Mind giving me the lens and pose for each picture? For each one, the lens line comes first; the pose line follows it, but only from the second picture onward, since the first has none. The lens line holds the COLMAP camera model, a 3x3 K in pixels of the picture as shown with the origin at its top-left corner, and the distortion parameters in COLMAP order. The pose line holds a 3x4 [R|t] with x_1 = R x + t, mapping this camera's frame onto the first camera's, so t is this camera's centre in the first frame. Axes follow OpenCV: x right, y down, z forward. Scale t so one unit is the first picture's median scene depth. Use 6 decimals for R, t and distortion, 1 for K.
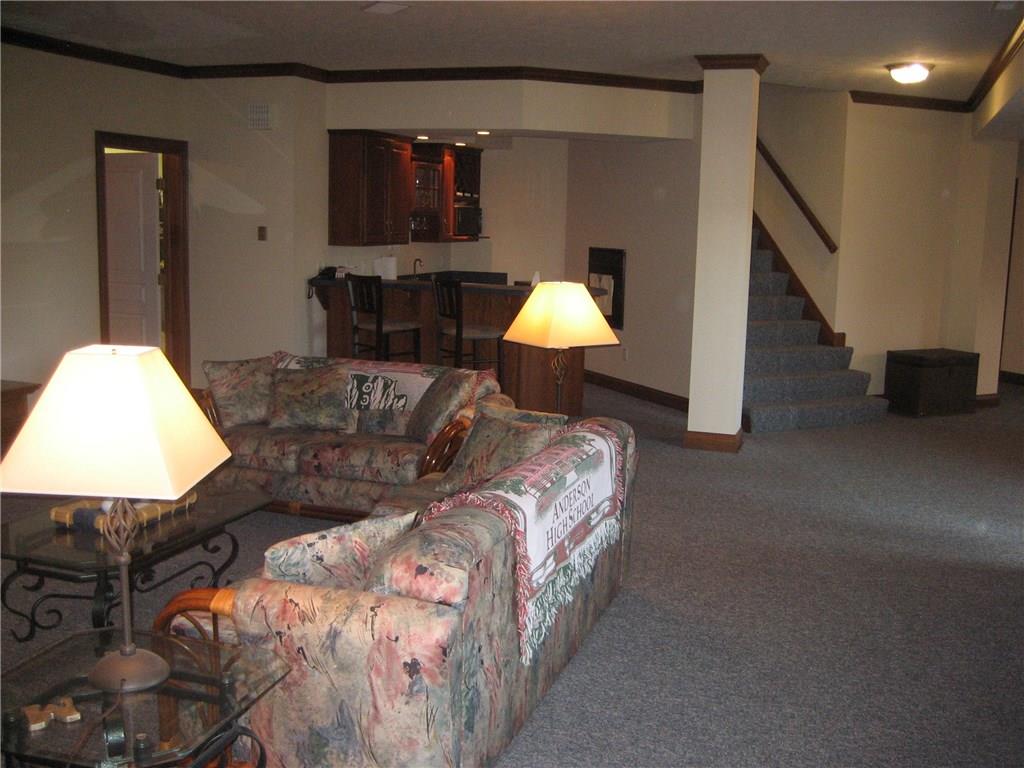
lens RADIAL K [[1063.3, 0, 511.1], [0, 1063.3, 384.0], [0, 0, 1]] dist [-0.013406, 0.000000]
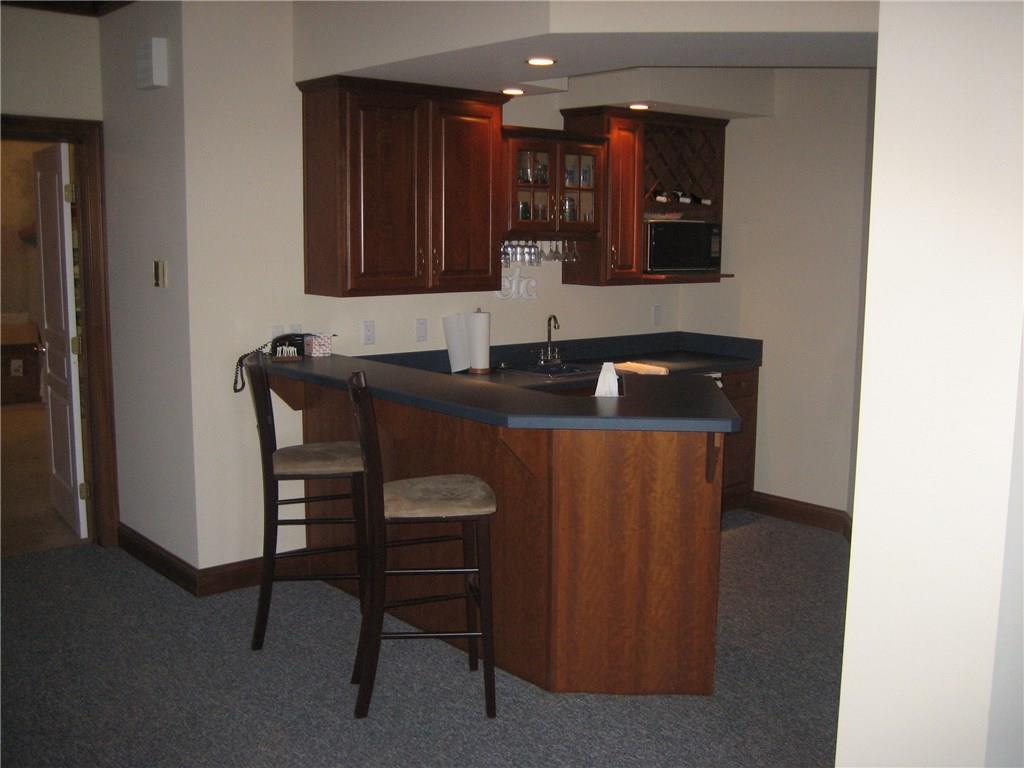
lens RADIAL K [[1063.3, 0, 513.1], [0, 1063.3, 381.8], [0, 0, 1]] dist [-0.013406, 0.000000]
pose [[0.878004, 0.059488, -0.474943, 0.161819], [-0.068911, 0.997620, -0.002438, -0.079557], [0.473668, 0.034869, 0.880013, 0.495669]]
